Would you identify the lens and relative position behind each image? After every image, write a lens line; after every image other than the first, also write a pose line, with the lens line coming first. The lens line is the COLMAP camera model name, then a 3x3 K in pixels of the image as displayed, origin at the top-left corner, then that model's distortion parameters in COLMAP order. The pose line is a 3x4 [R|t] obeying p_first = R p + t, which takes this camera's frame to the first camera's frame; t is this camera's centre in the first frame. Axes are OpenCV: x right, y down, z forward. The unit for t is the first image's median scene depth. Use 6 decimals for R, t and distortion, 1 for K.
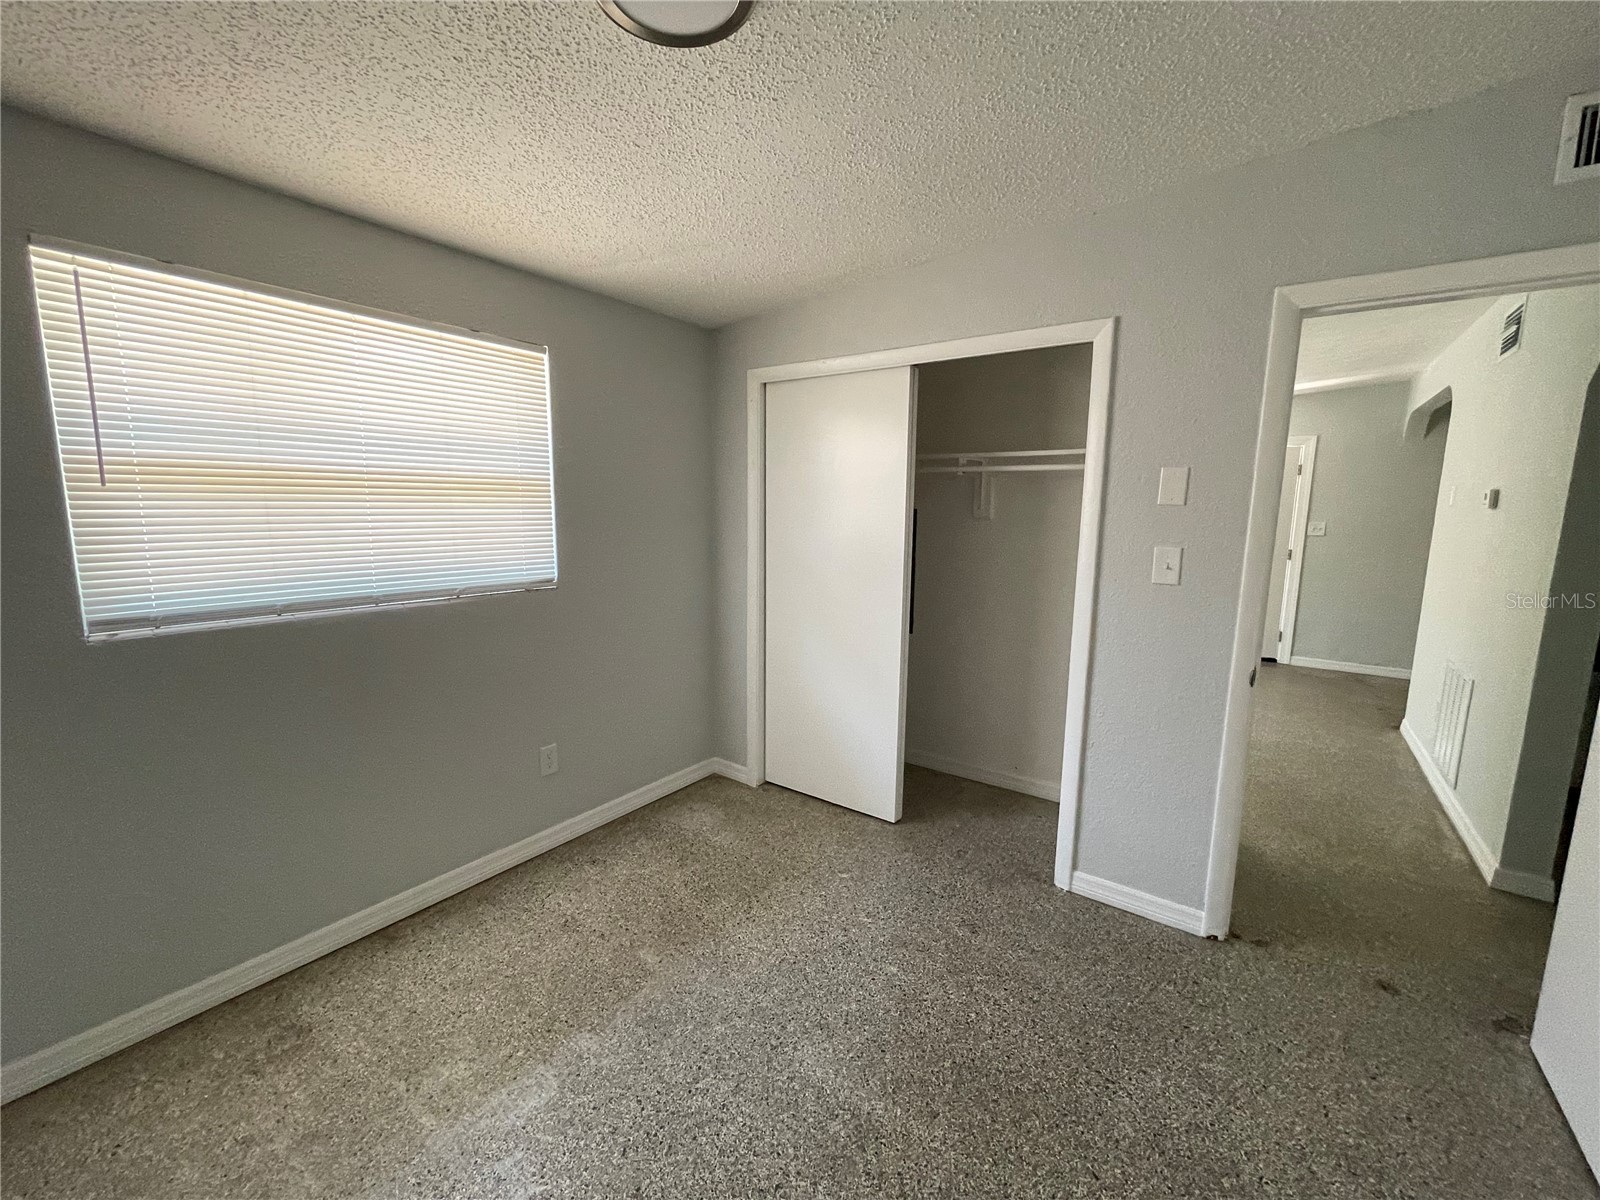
lens RADIAL K [[647.2, 0, 801.1], [0, 647.2, 596.4], [0, 0, 1]] dist [-0.001366, -0.000310]
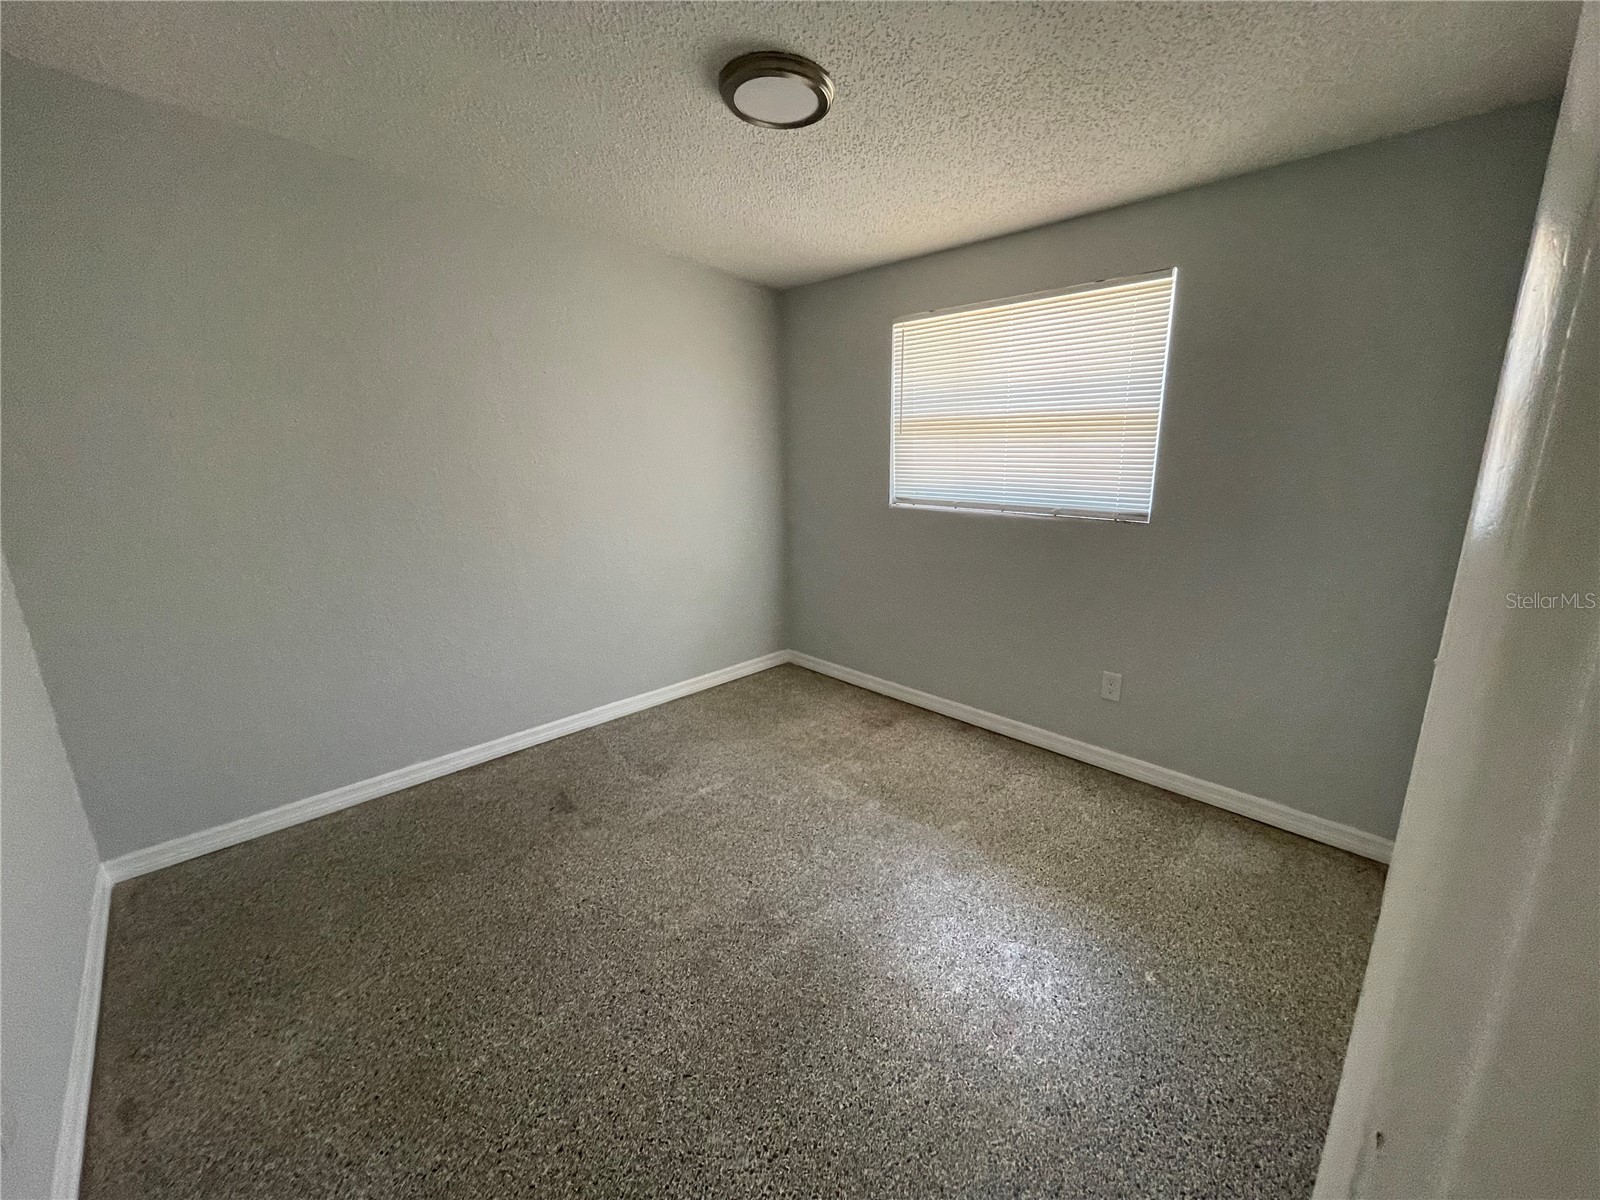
lens RADIAL K [[647.2, 0, 803.8], [0, 647.2, 597.9], [0, 0, 1]] dist [-0.001366, -0.000310]
pose [[-0.167745, 0.222277, -0.960445, 0.806804], [-0.130197, 0.960721, 0.245081, -0.092682], [0.977195, 0.166158, -0.132216, 0.760064]]
